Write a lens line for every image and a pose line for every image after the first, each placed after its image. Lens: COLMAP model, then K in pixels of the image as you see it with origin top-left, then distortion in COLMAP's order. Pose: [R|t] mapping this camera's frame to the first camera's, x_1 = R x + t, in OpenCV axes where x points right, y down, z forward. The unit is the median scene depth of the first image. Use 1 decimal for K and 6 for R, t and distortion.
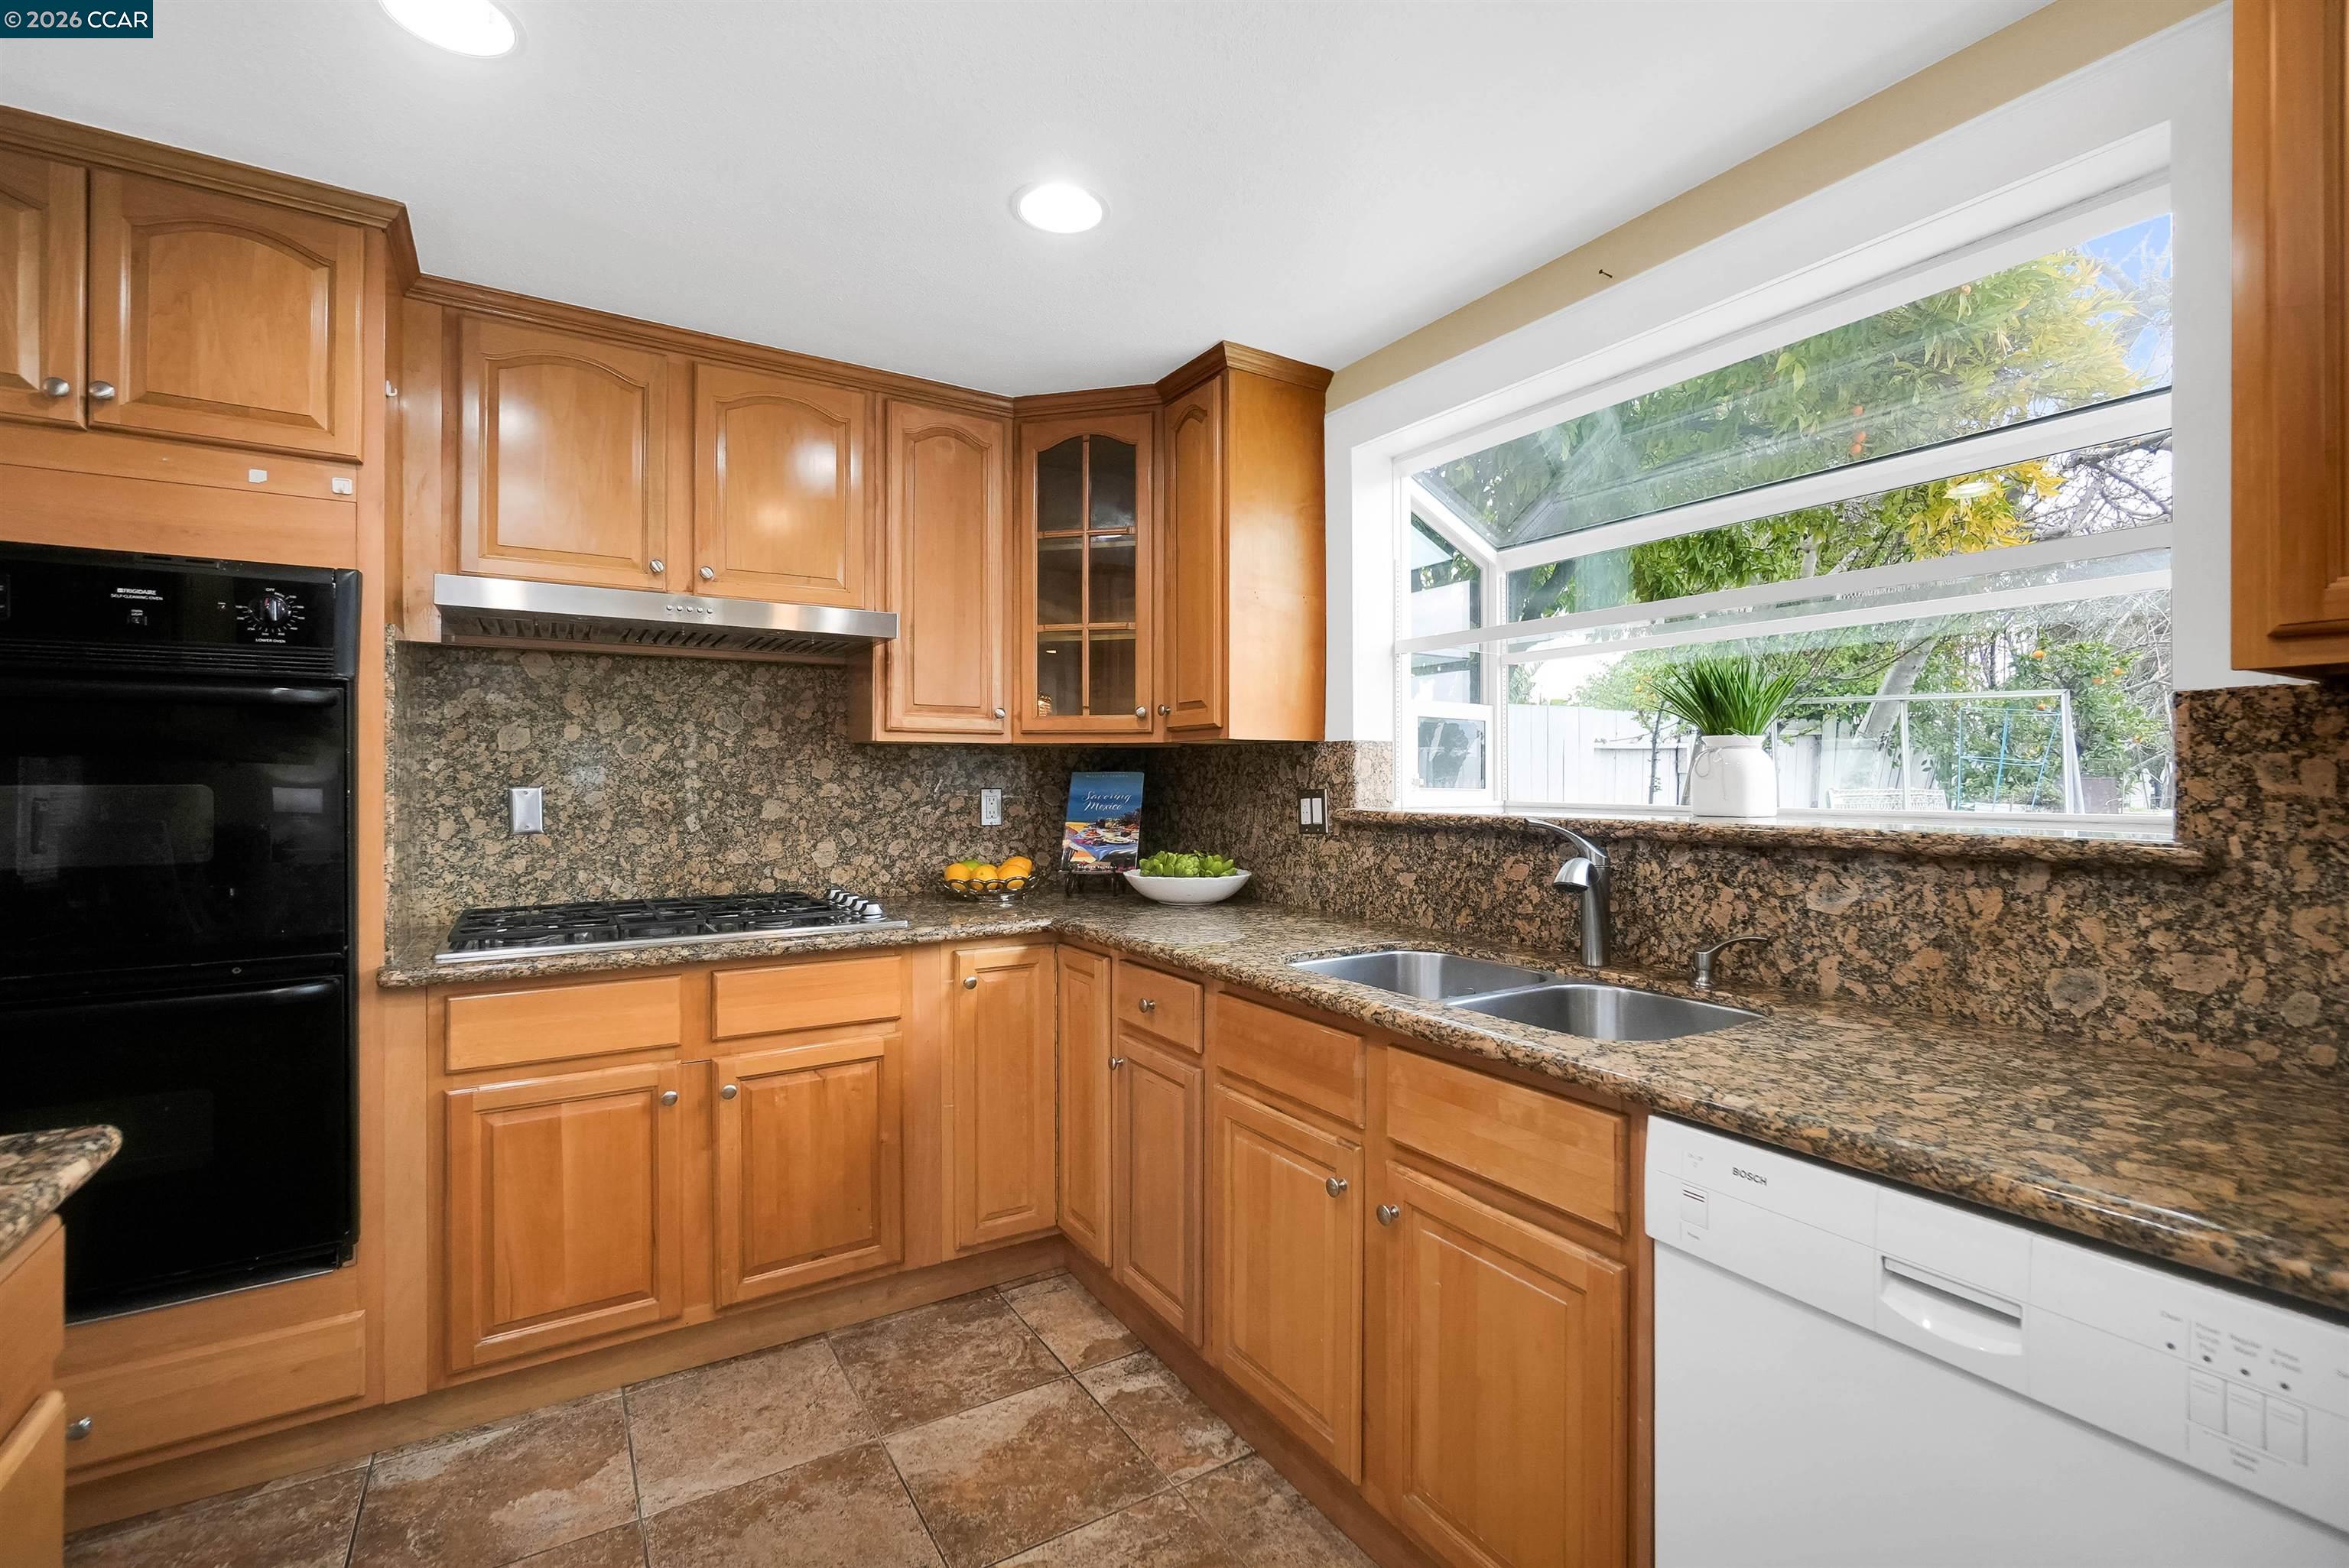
lens RADIAL K [[1018.8, 0, 1172.3], [0, 1018.8, 779.1], [0, 0, 1]] dist [-0.007317, 0.002494]
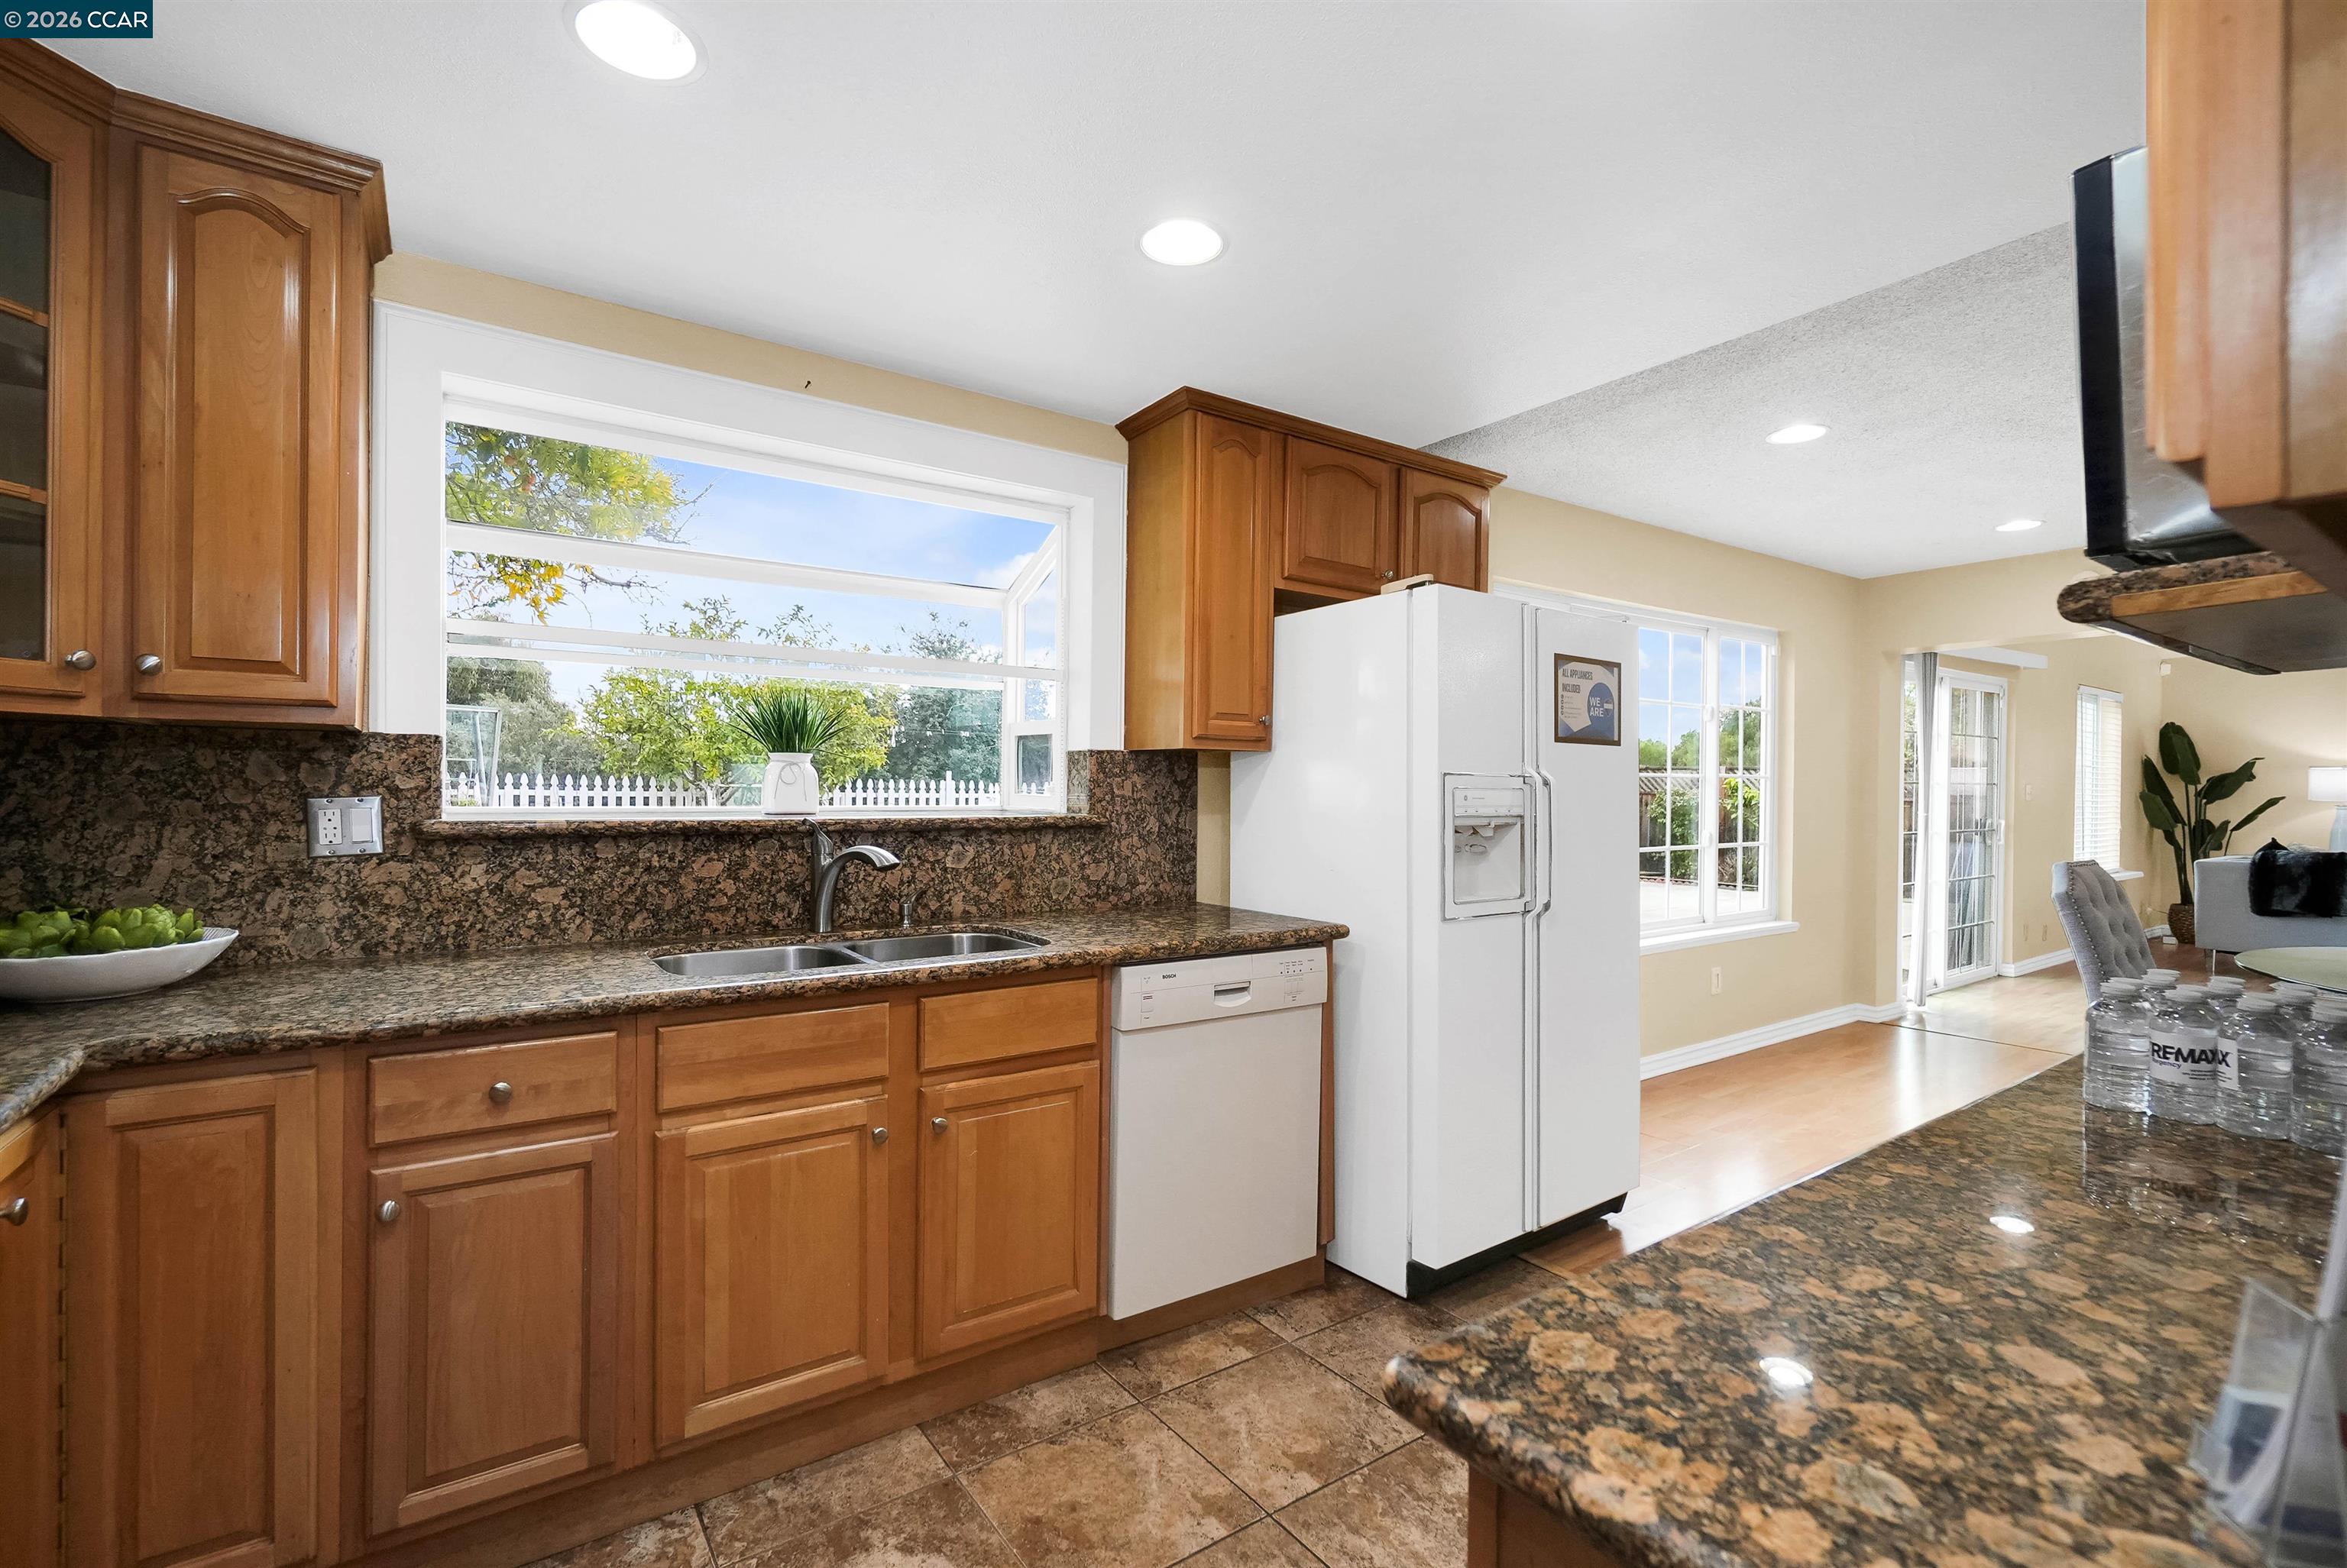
lens RADIAL K [[1017.9, 0, 1168.7], [0, 1017.9, 797.6], [0, 0, 1]] dist [-0.007317, 0.002494]
pose [[-0.041989, -0.010164, 0.999066, -0.740925], [-0.008268, 0.999918, 0.009826, -0.001472], [-0.999084, -0.007848, -0.042070, 0.522939]]
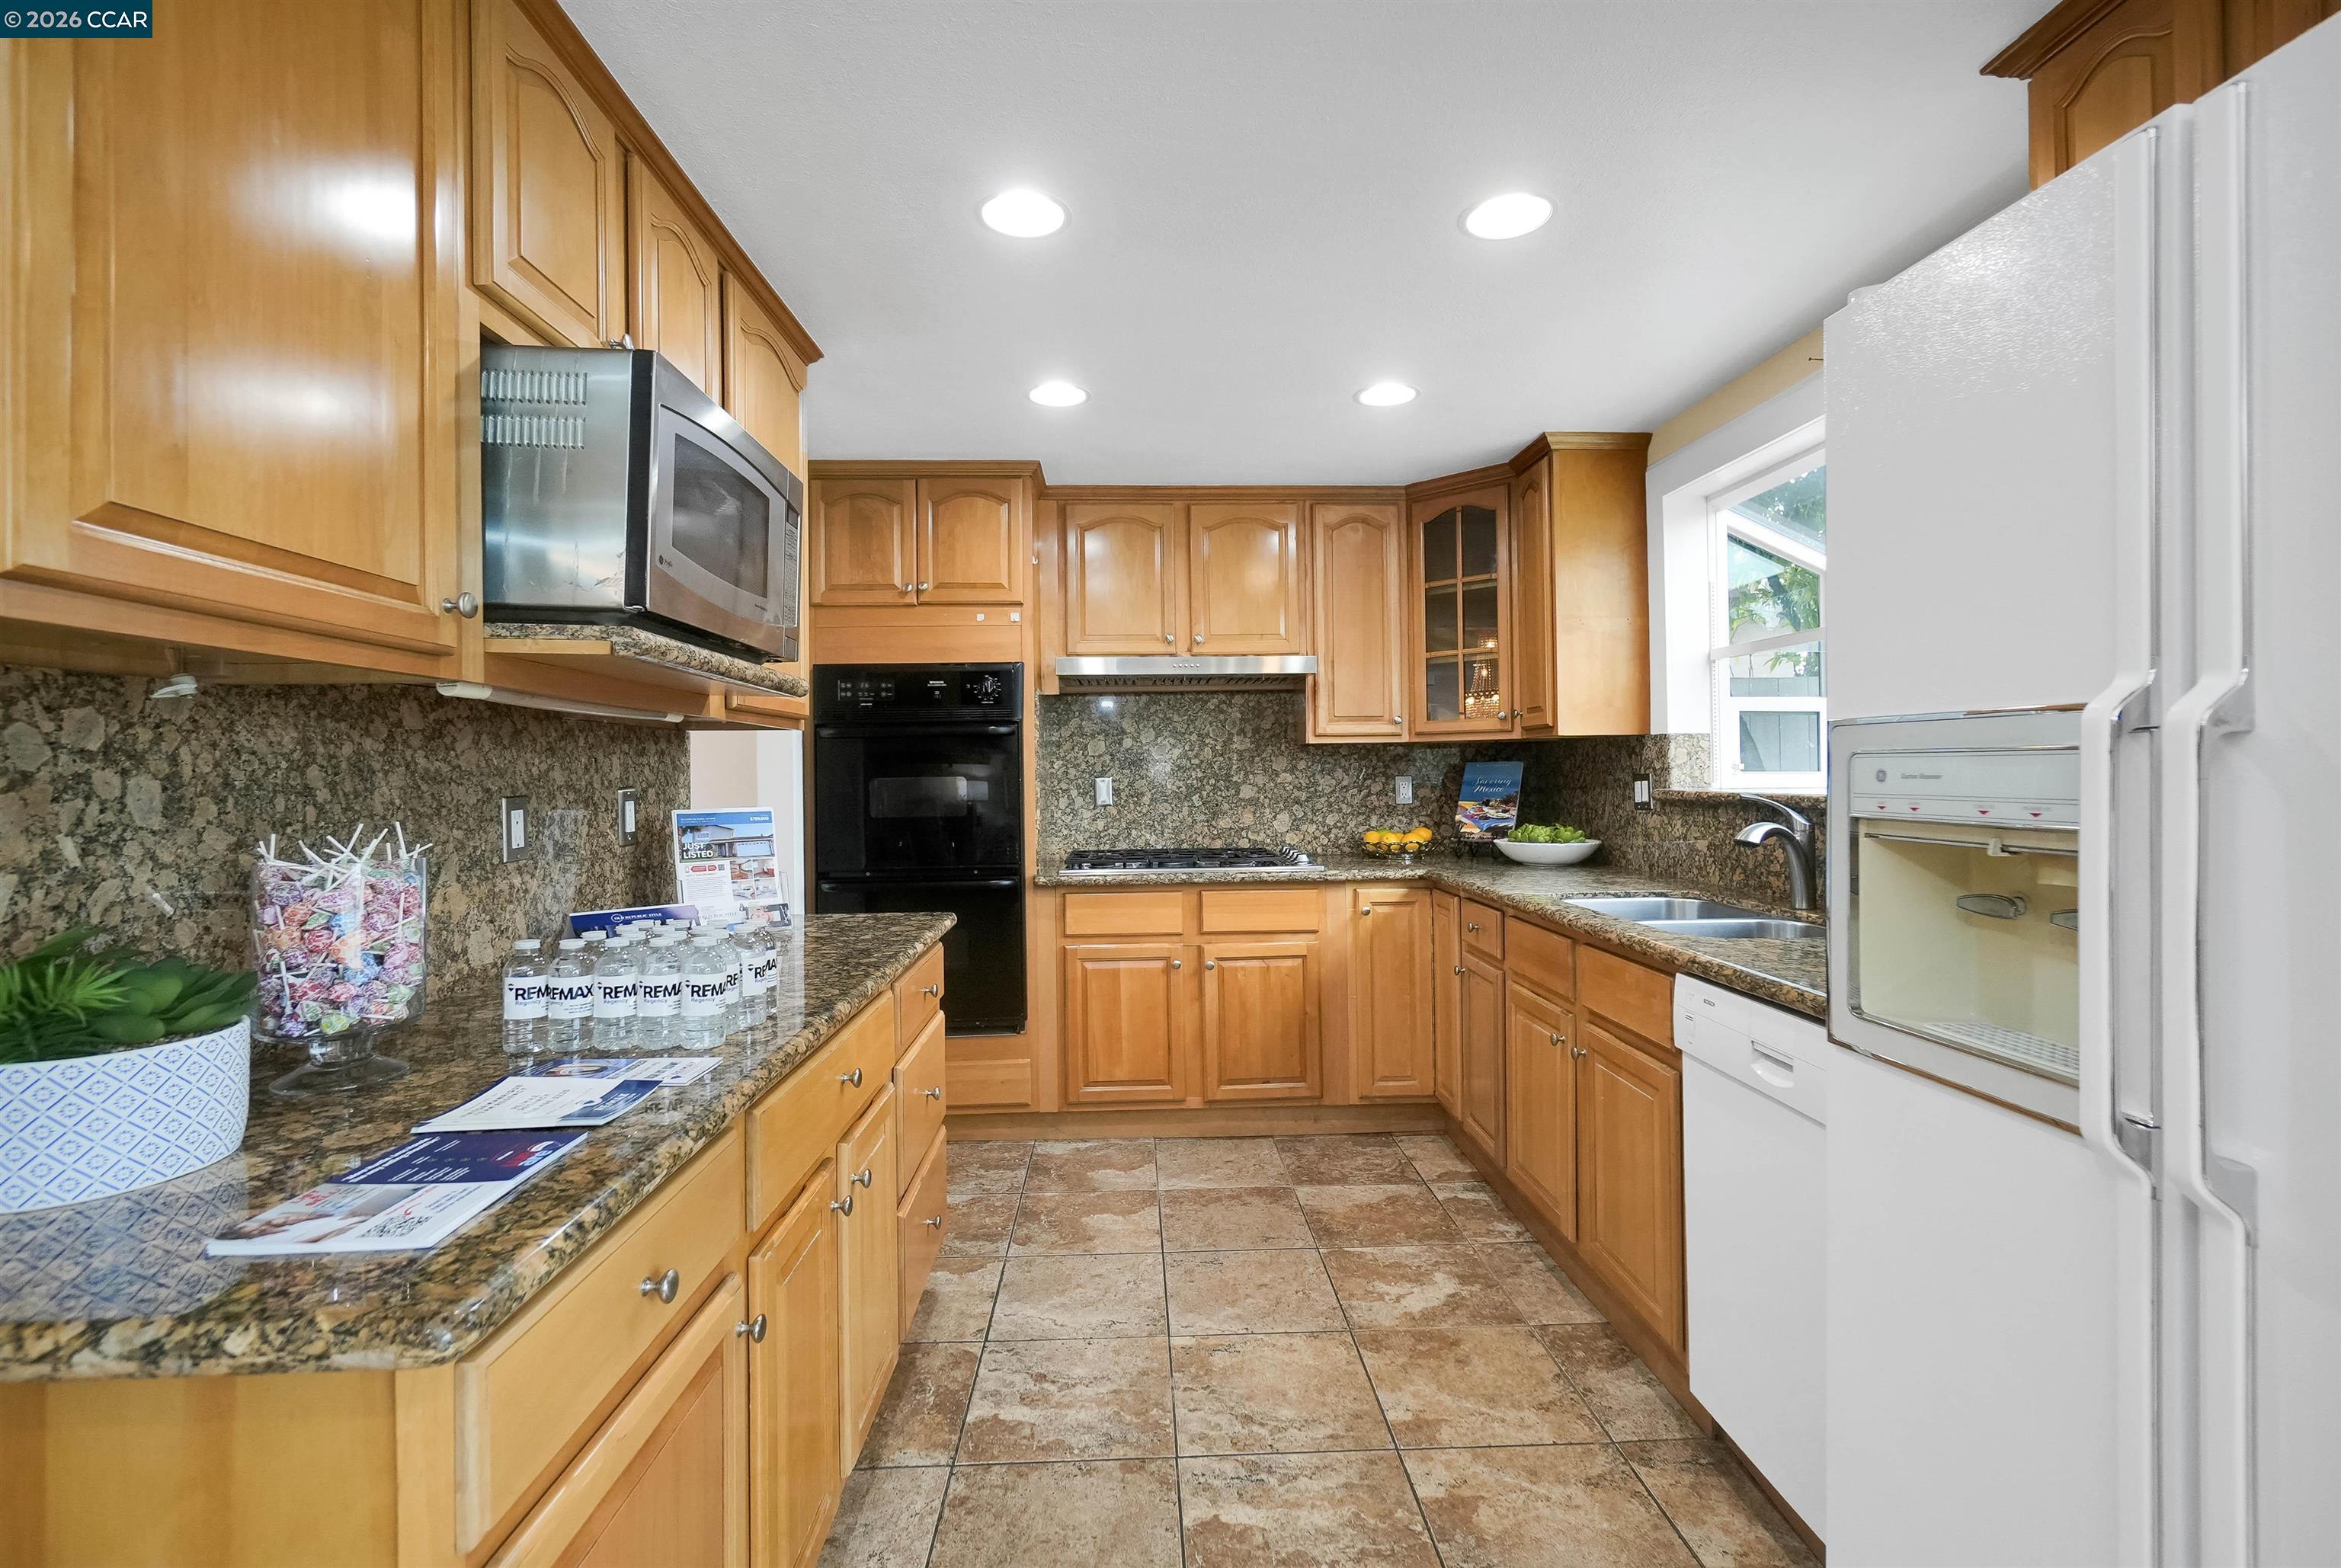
lens RADIAL K [[1015.3, 0, 1186.2], [0, 1015.3, 778.4], [0, 0, 1]] dist [-0.007317, 0.002494]
pose [[0.876720, -0.008338, -0.480928, 0.293180], [0.012427, 0.999909, 0.005318, 0.002749], [0.480840, -0.010639, 0.876744, -0.404726]]
